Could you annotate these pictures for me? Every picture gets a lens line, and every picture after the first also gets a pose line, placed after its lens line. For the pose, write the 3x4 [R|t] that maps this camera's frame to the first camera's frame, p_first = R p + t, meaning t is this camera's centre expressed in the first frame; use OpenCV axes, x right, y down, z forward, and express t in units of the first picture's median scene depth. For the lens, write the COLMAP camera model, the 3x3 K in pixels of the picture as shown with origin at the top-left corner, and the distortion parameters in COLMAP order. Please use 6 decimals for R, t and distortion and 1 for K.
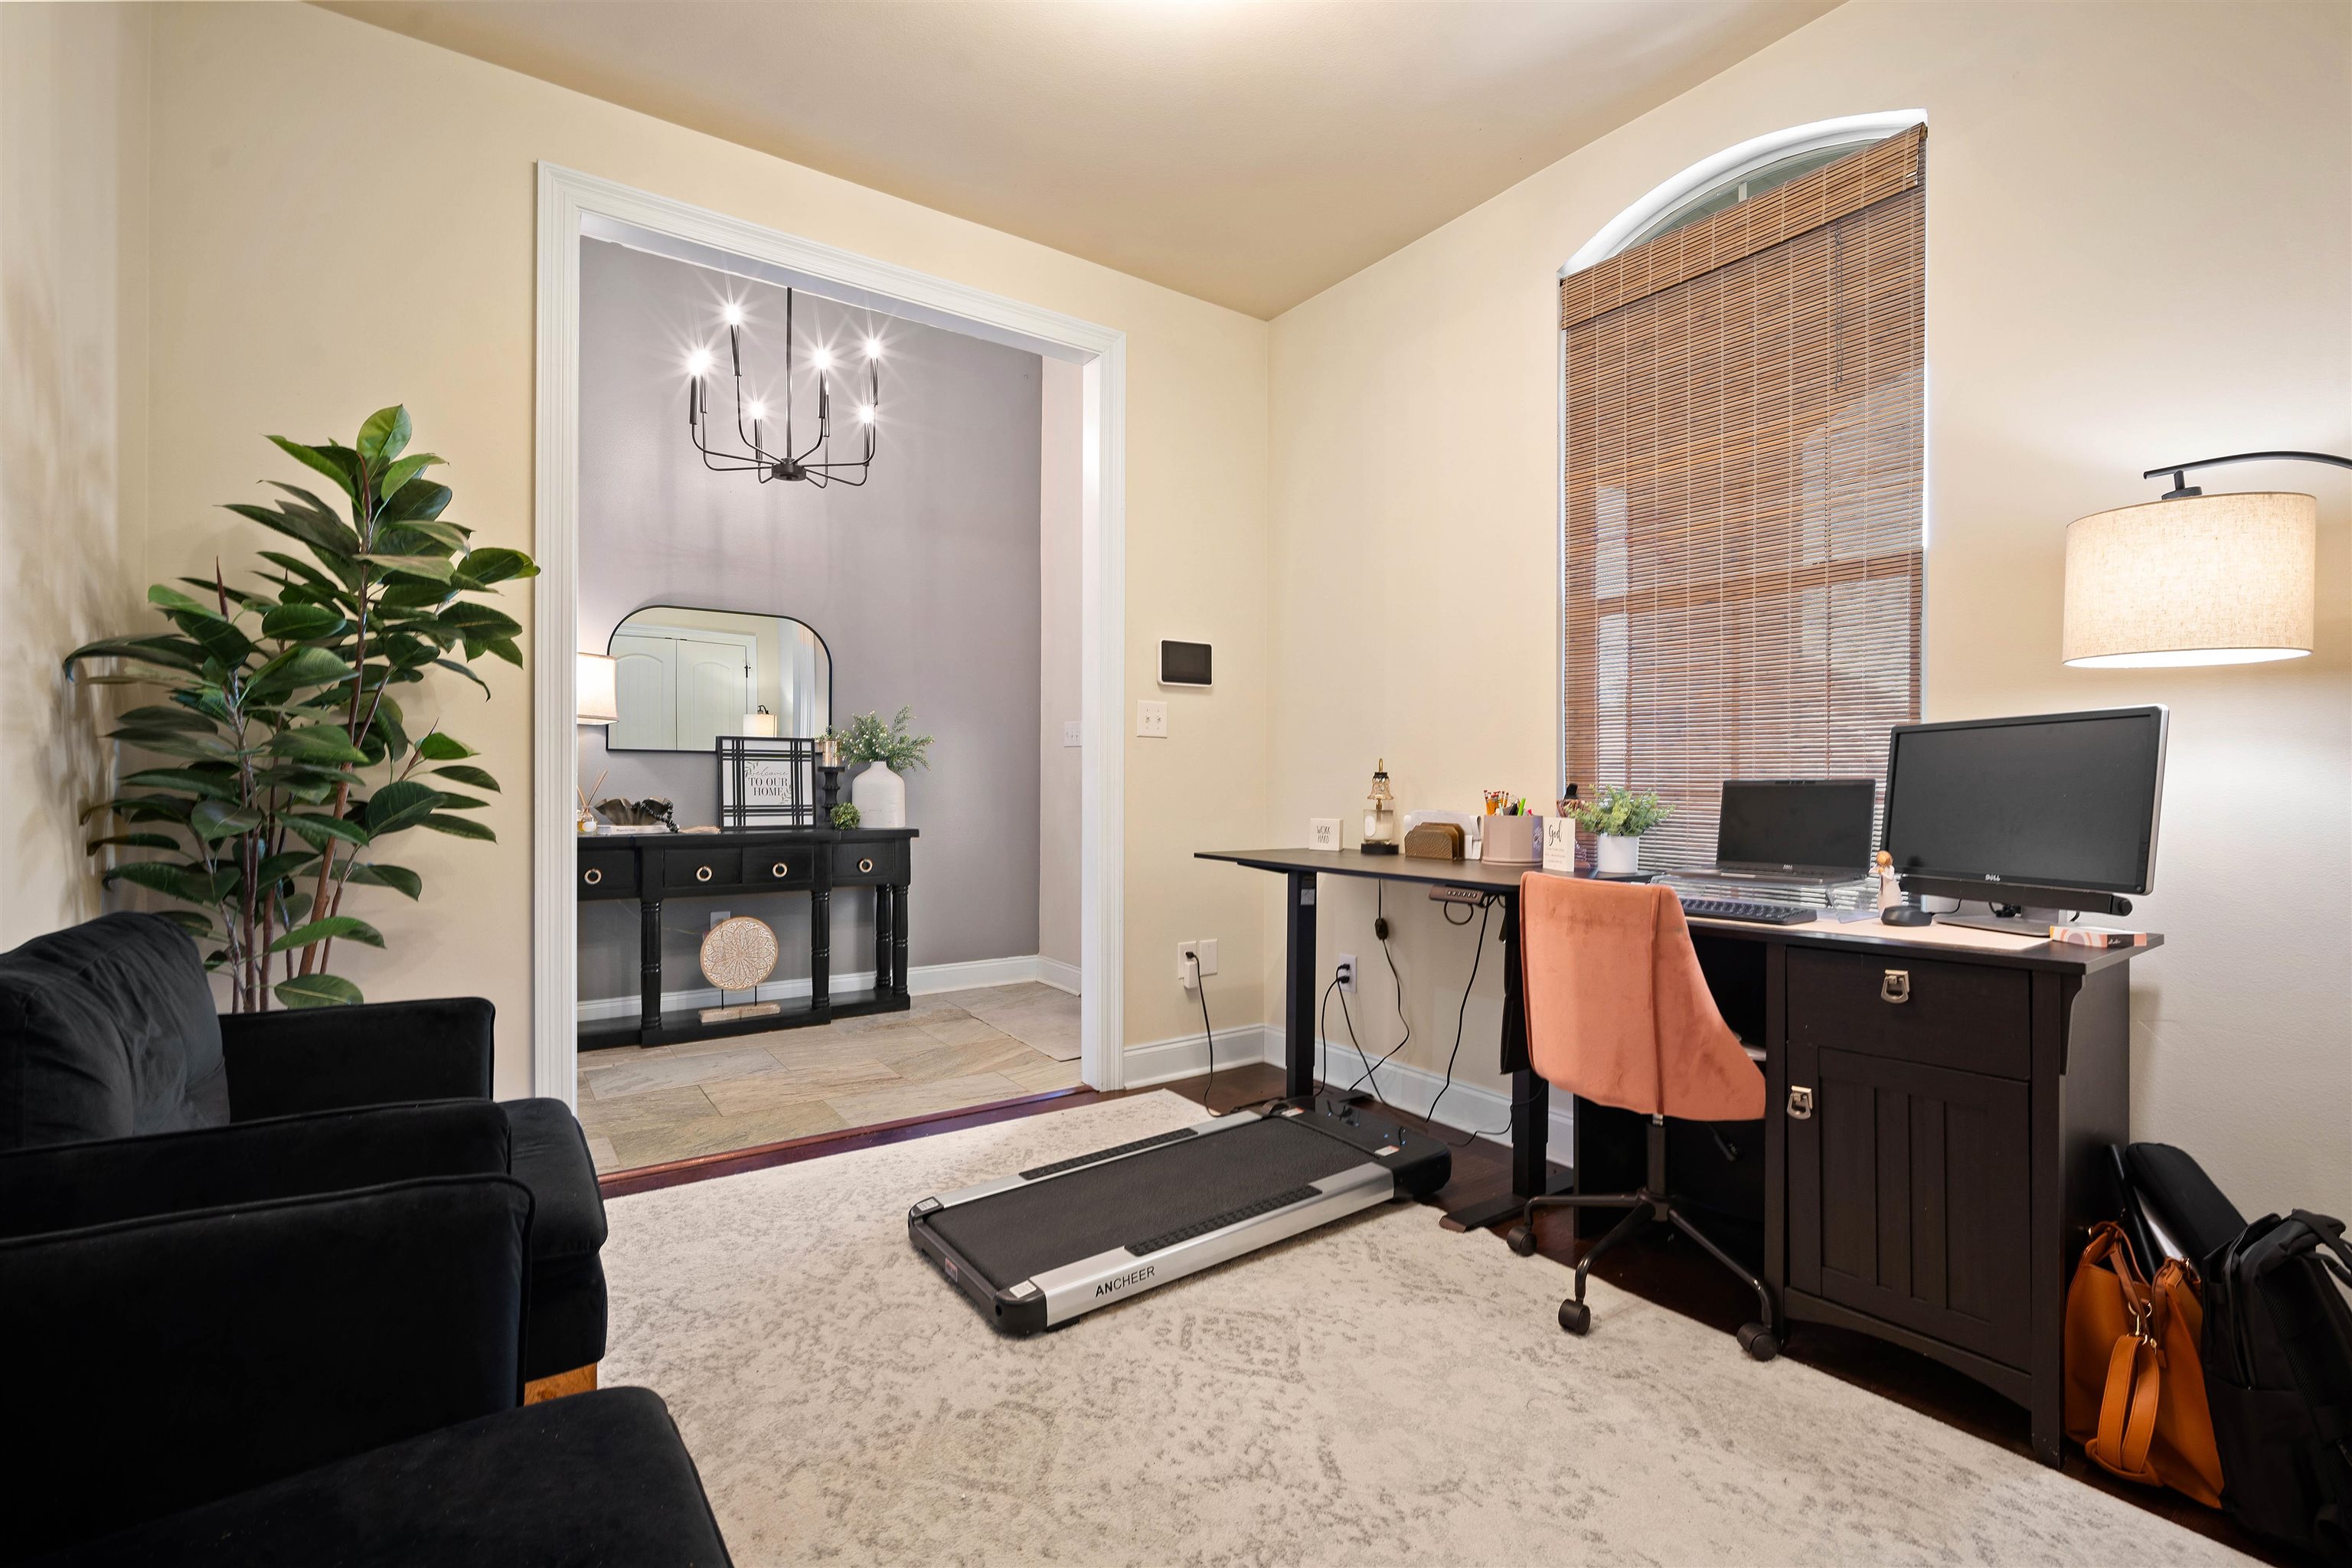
lens RADIAL K [[1035.4, 0, 1183.4], [0, 1035.4, 770.2], [0, 0, 1]] dist [-0.010061, 0.000955]
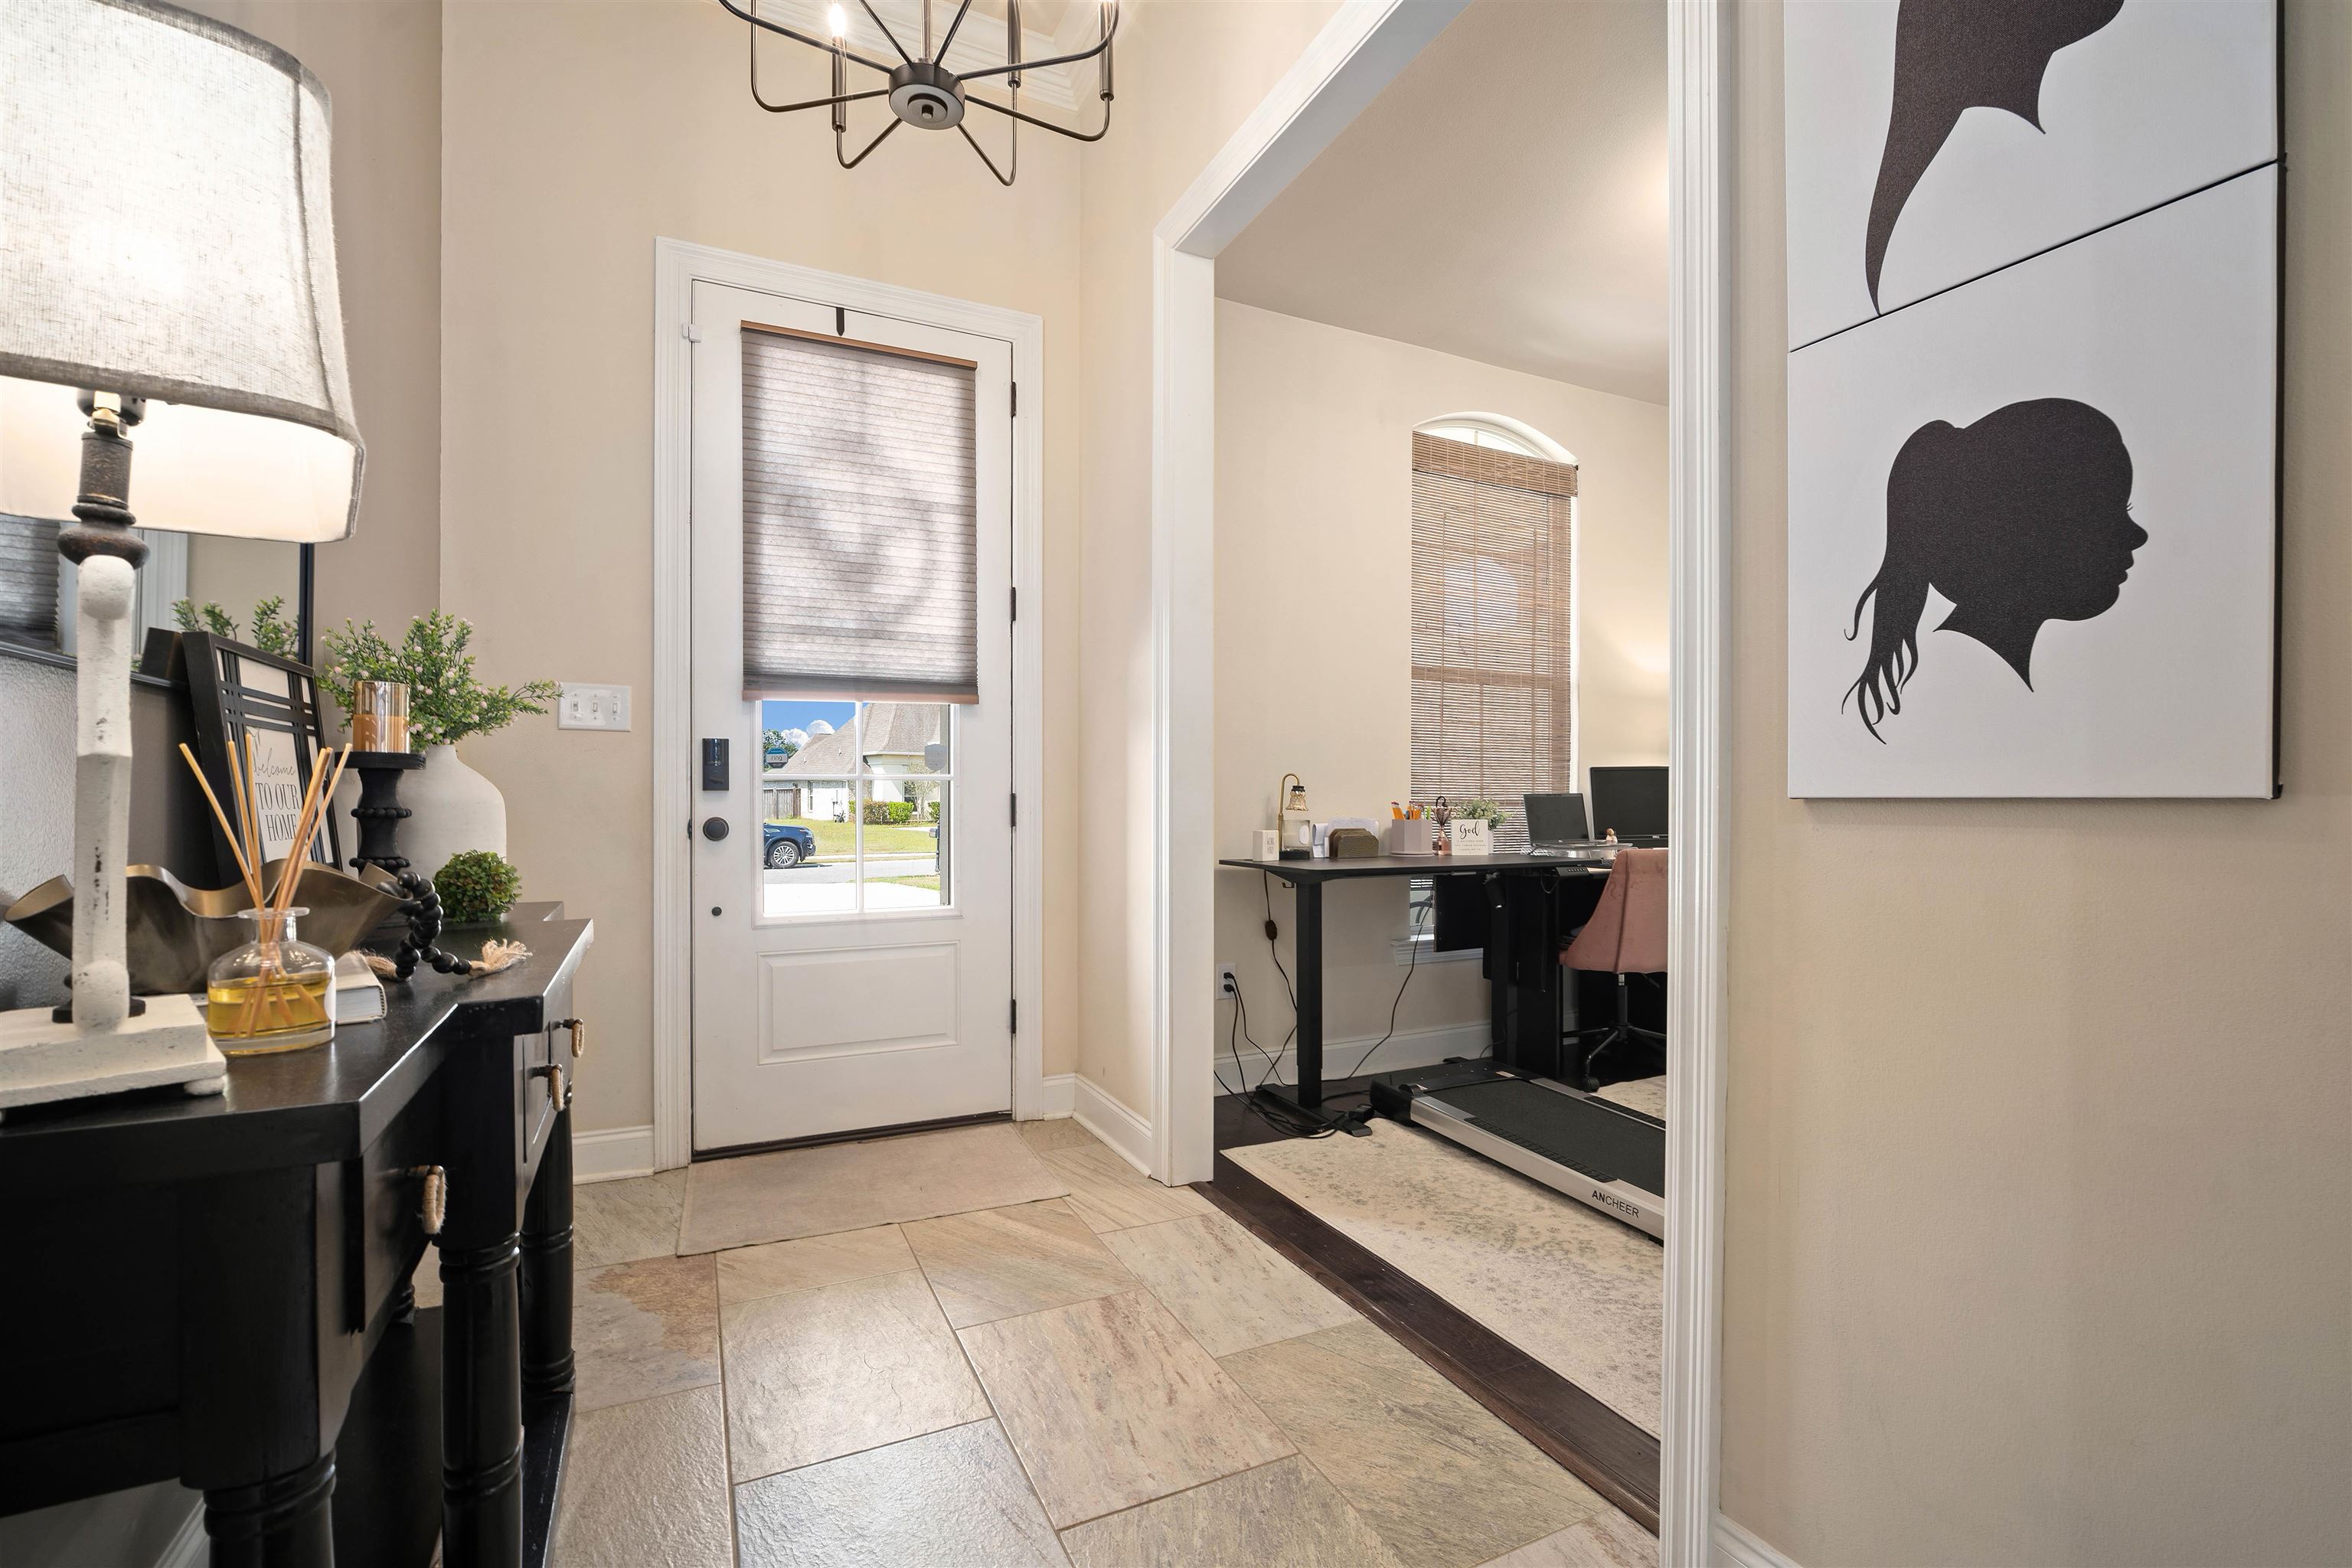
lens RADIAL K [[1035.4, 0, 1180.6], [0, 1035.4, 800.5], [0, 0, 1]] dist [-0.010061, 0.000955]
pose [[0.165123, -0.002805, 0.986269, -0.921240], [-0.008487, 0.999955, 0.004265, 0.013675], [-0.986236, -0.009075, 0.165092, 0.943900]]
